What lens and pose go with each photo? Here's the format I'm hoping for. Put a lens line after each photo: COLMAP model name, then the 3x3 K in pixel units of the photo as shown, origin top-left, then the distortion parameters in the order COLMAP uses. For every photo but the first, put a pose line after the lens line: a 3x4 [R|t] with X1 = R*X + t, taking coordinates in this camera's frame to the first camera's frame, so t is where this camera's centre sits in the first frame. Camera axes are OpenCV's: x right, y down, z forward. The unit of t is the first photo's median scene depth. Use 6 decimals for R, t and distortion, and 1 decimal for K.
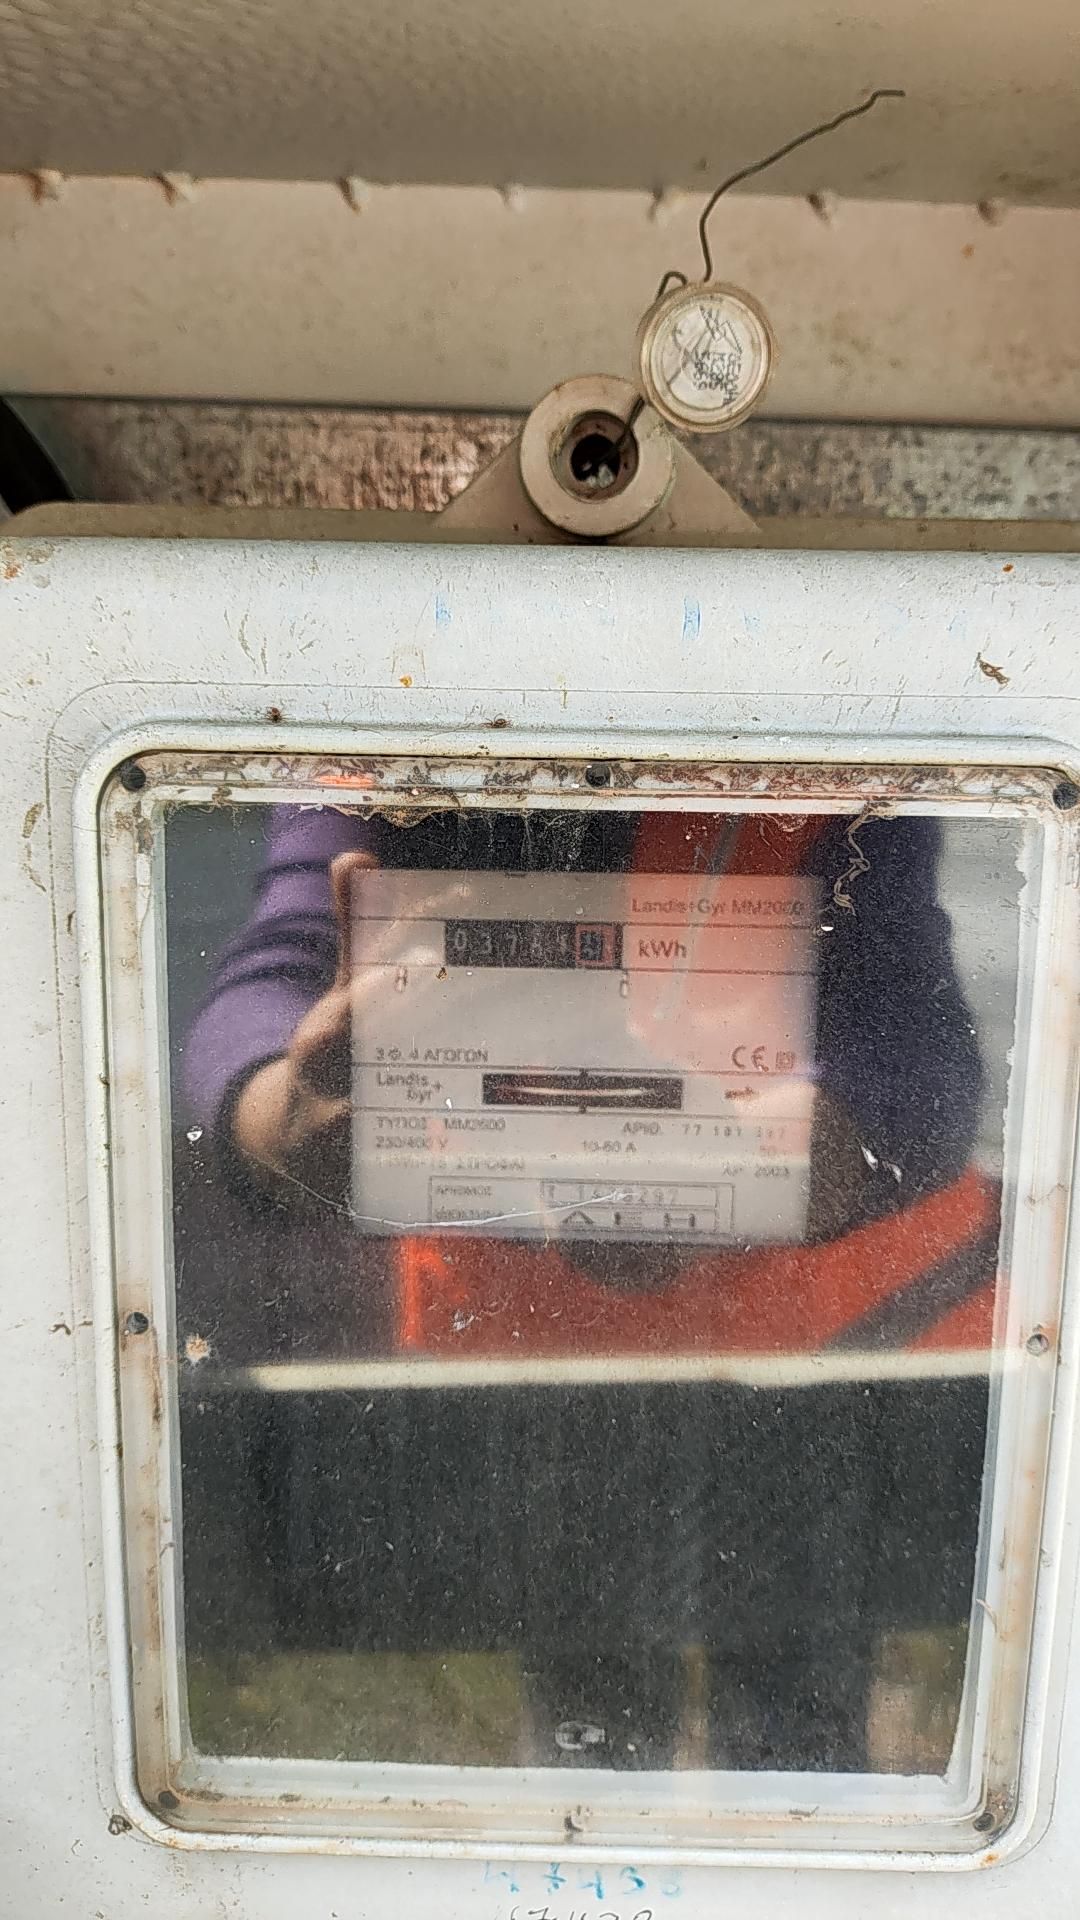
lens RADIAL K [[1481.5, 0, 537.6], [0, 1481.5, 930.9], [0, 0, 1]] dist [-0.008101, -0.011610]
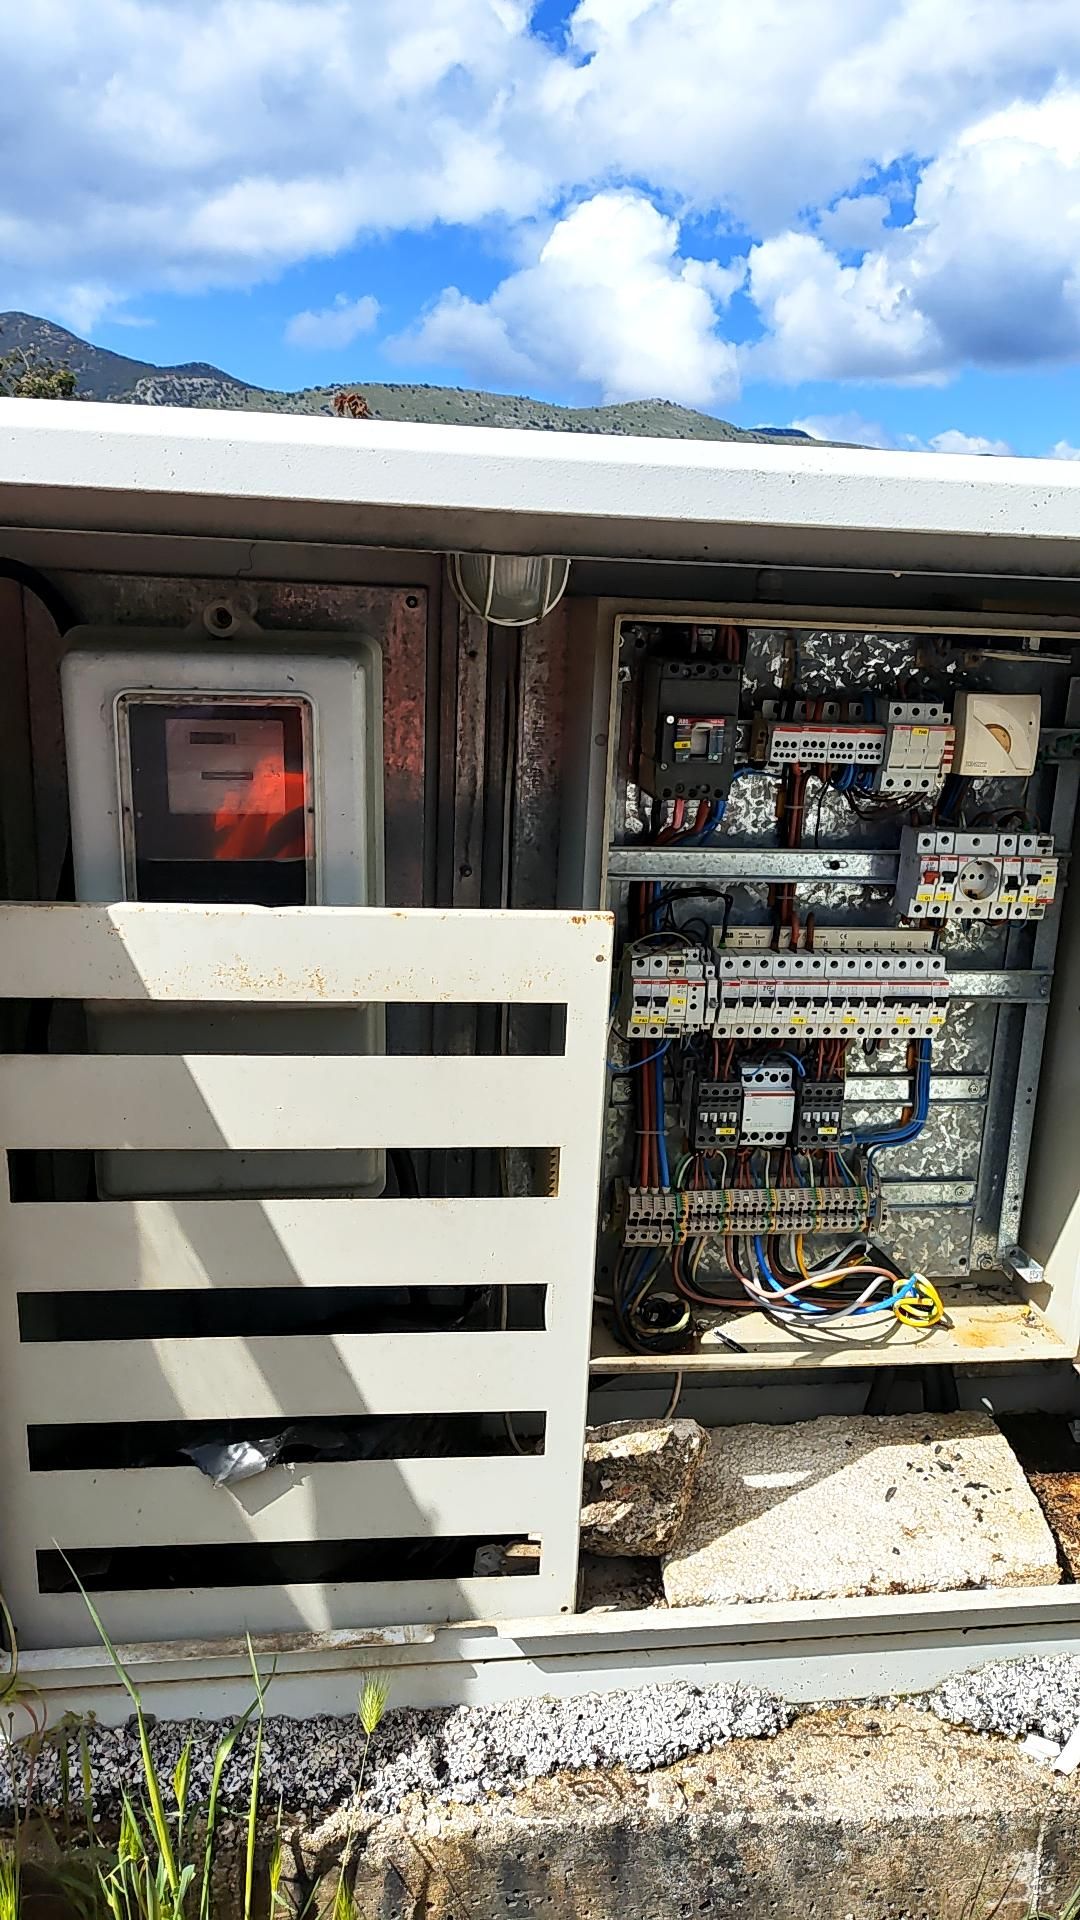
lens RADIAL K [[1481.5, 0, 537.6], [0, 1481.5, 930.9], [0, 0, 1]] dist [-0.008101, -0.011610]
pose [[0.989050, -0.027002, 0.145087, 0.309031], [0.016549, 0.997211, 0.072775, 0.285602], [-0.146648, -0.069577, 0.986739, -3.541410]]
